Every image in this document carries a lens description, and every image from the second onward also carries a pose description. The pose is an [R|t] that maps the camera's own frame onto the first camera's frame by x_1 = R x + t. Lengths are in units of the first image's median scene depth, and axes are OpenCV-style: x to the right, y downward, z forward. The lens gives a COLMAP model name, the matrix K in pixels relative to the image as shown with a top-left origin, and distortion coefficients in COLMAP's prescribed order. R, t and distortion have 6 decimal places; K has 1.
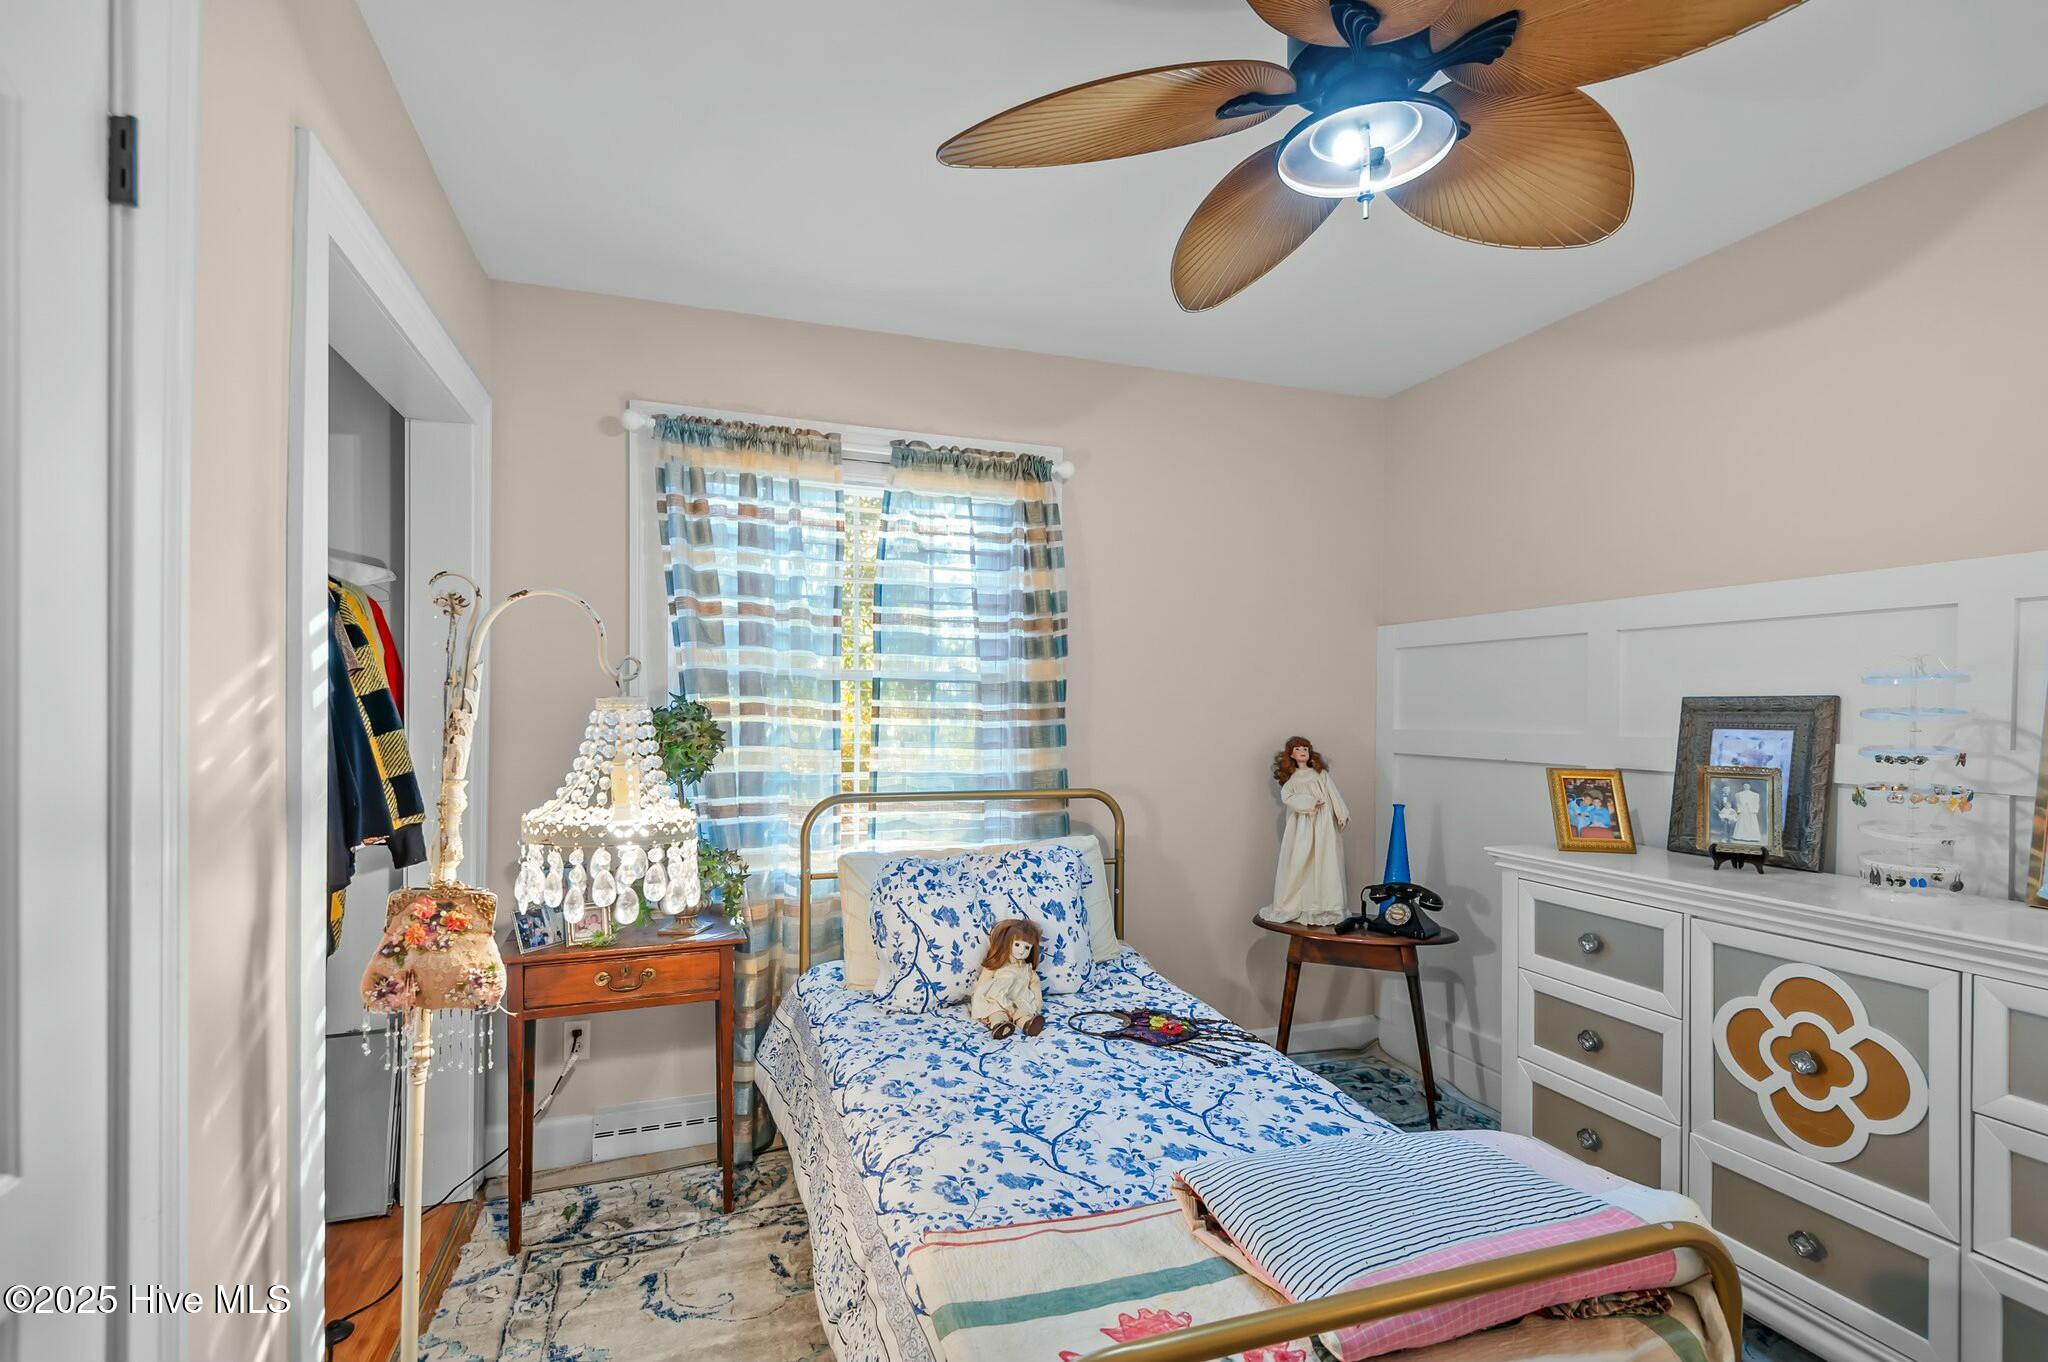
lens RADIAL K [[934.5, 0, 1021.1], [0, 934.5, 714.9], [0, 0, 1]] dist [0.033961, 0.000051]
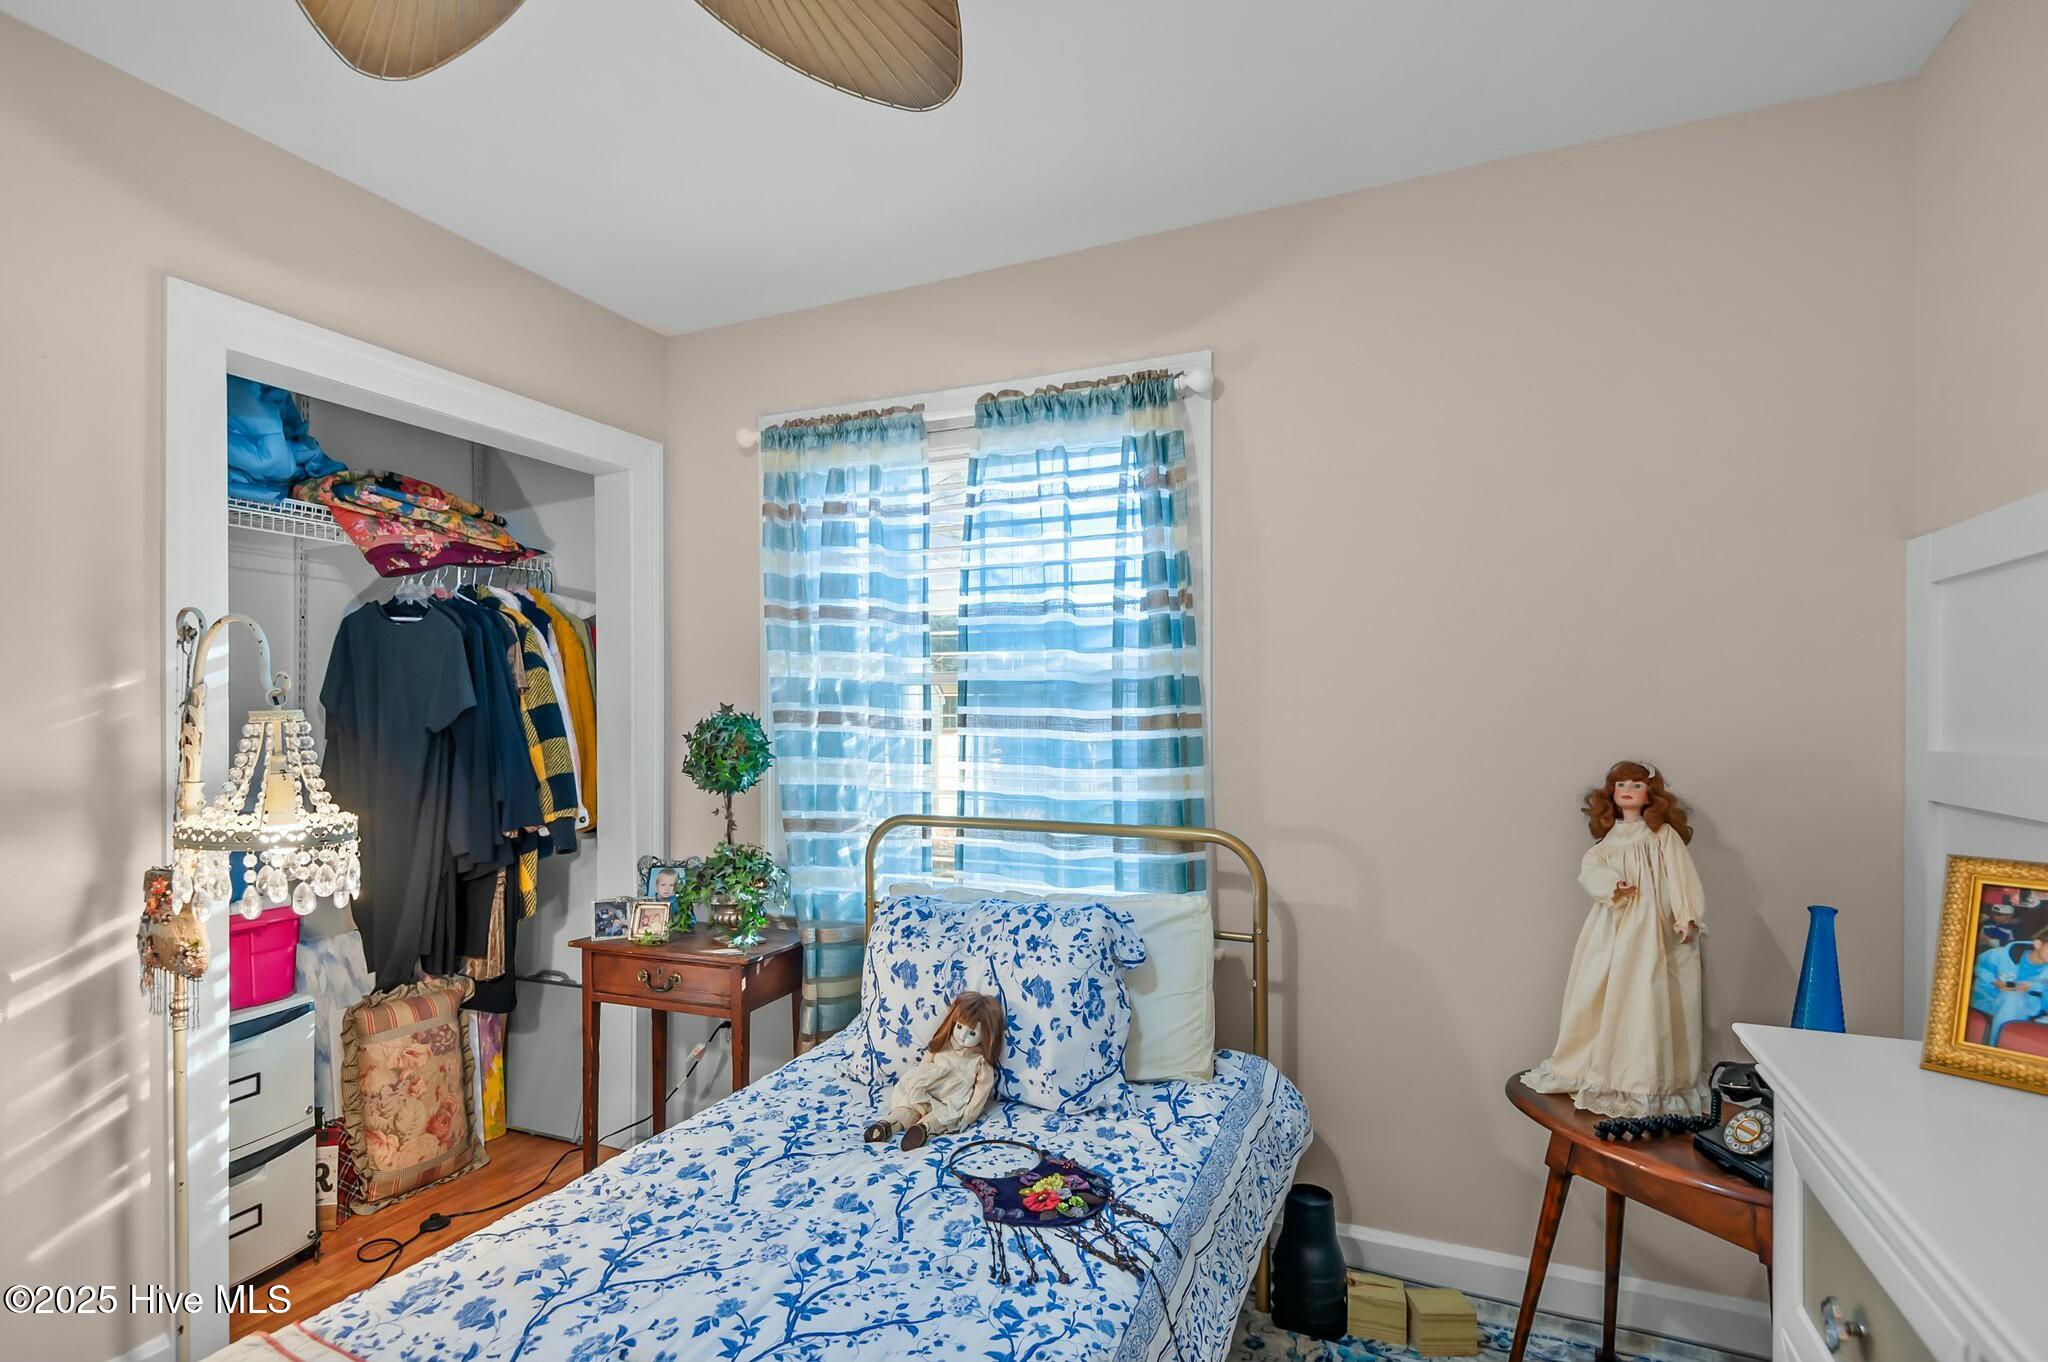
lens RADIAL K [[990.4, 0, 1021.1], [0, 990.4, 715.7], [0, 0, 1]] dist [0.045489, -0.033364]
pose [[0.730692, -0.006385, -0.682678, 0.557680], [0.004154, 0.999979, -0.004906, -0.003172], [0.682695, 0.000749, 0.730703, 0.420759]]
